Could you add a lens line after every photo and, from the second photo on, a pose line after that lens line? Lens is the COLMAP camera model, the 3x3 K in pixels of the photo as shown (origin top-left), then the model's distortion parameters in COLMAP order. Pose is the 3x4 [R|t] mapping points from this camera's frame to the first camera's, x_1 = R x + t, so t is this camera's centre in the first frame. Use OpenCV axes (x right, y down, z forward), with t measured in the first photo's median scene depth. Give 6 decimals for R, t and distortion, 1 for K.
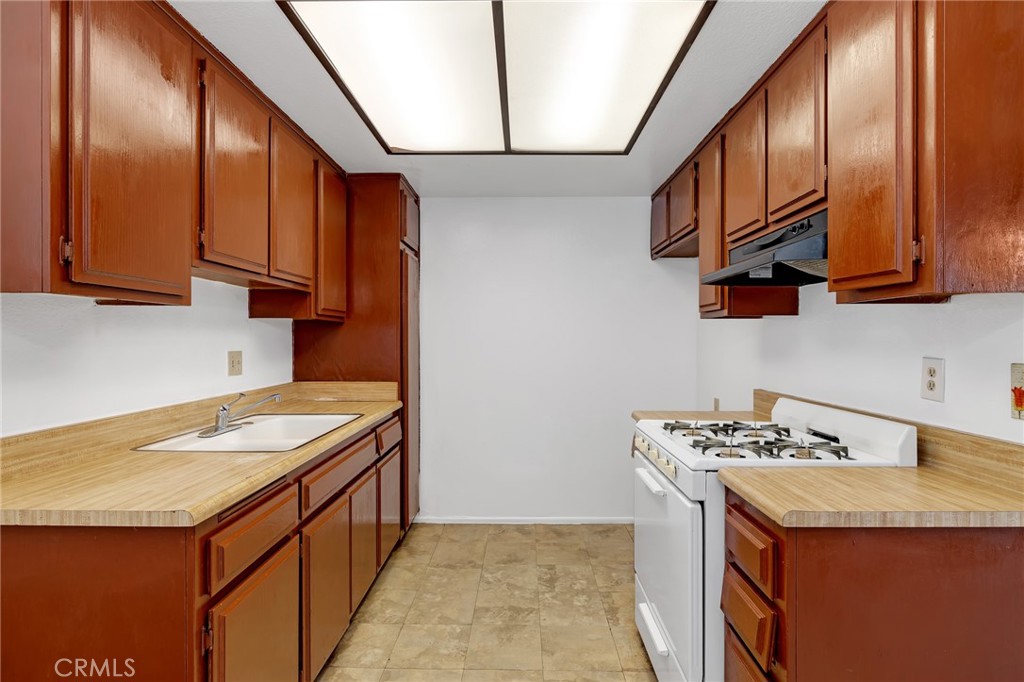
lens RADIAL K [[516.1, 0, 505.2], [0, 516.1, 342.3], [0, 0, 1]] dist [-0.004809, 0.002277]
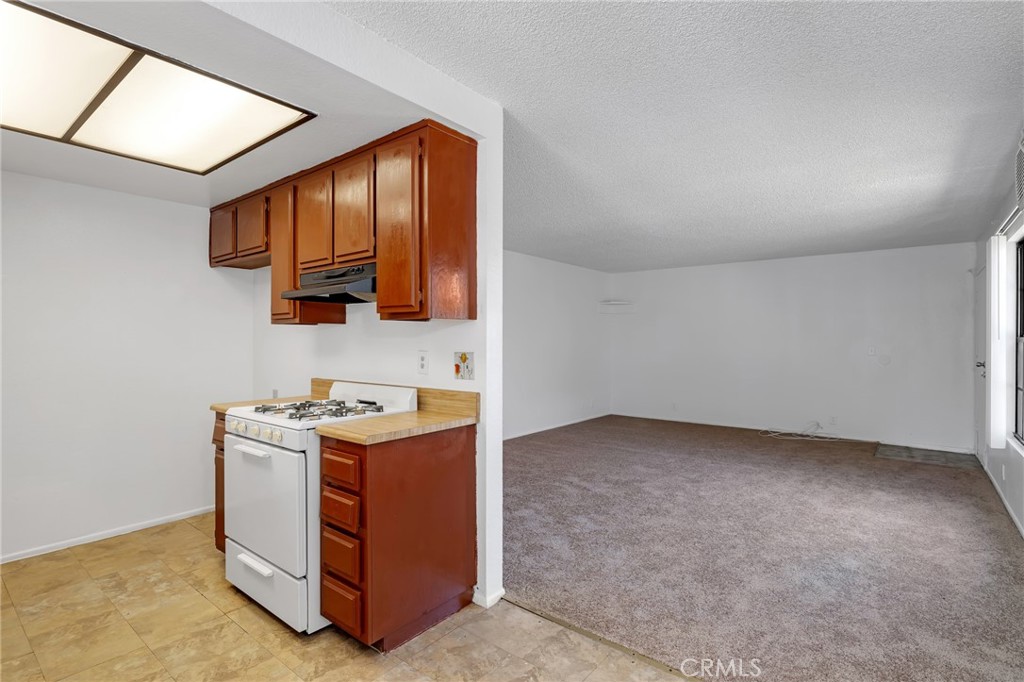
lens RADIAL K [[516.1, 0, 522.7], [0, 516.1, 338.2], [0, 0, 1]] dist [-0.004809, 0.002277]
pose [[0.602648, 0.001308, 0.798006, -0.280448], [0.005693, 0.999966, -0.005938, -0.001032], [-0.797986, 0.008122, 0.602621, -0.260195]]
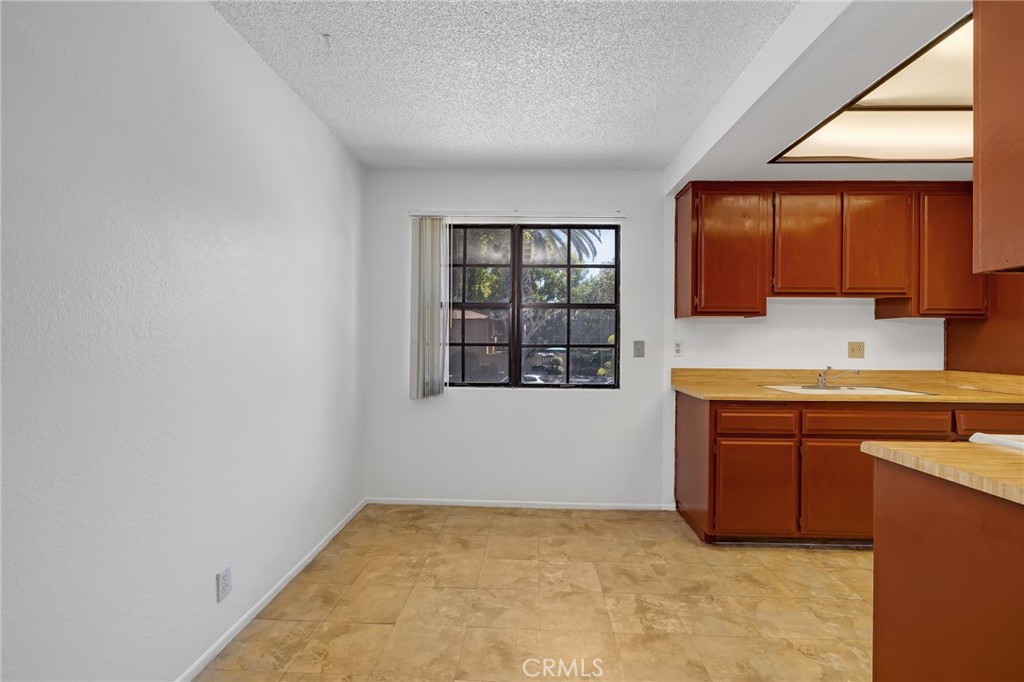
lens RADIAL K [[516.1, 0, 512.7], [0, 516.1, 347.5], [0, 0, 1]] dist [-0.004809, 0.002277]
pose [[-0.023299, 0.008231, -0.999695, 1.104177], [-0.015584, 0.999842, 0.008595, 0.039106], [0.999607, 0.015780, -0.023167, 0.032023]]
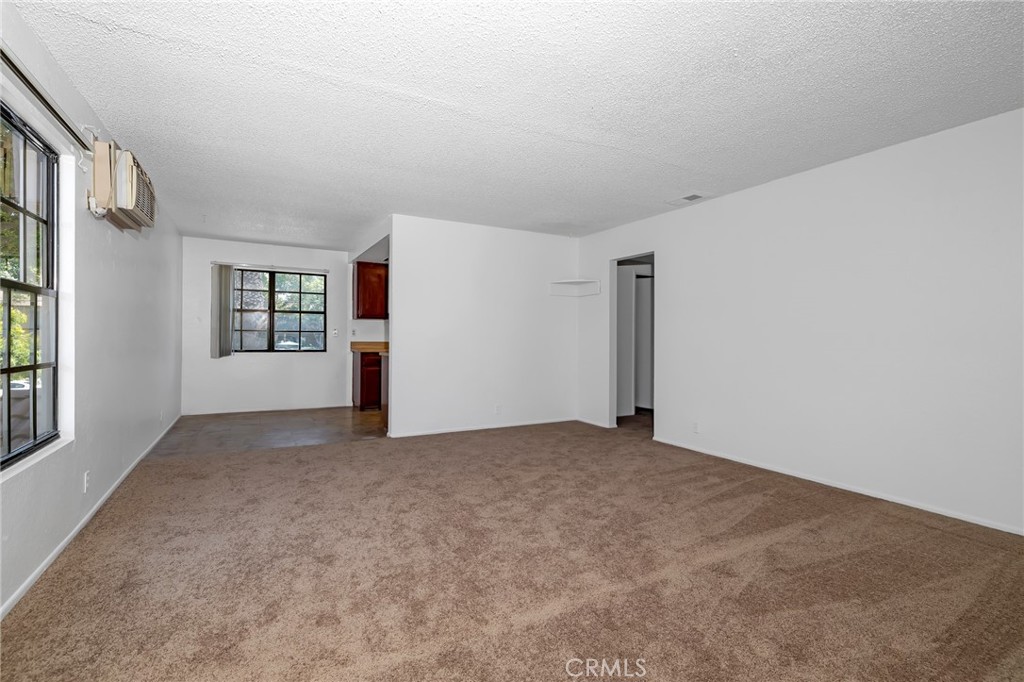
lens RADIAL K [[465.2, 0, 509.5], [0, 465.2, 341.2], [0, 0, 1]] dist [-0.001721, 0.000681]
pose [[0.504325, 0.005539, -0.863496, 2.826879], [-0.015457, 0.999877, -0.002614, 0.097297], [0.863376, 0.014666, 0.504349, -0.187129]]
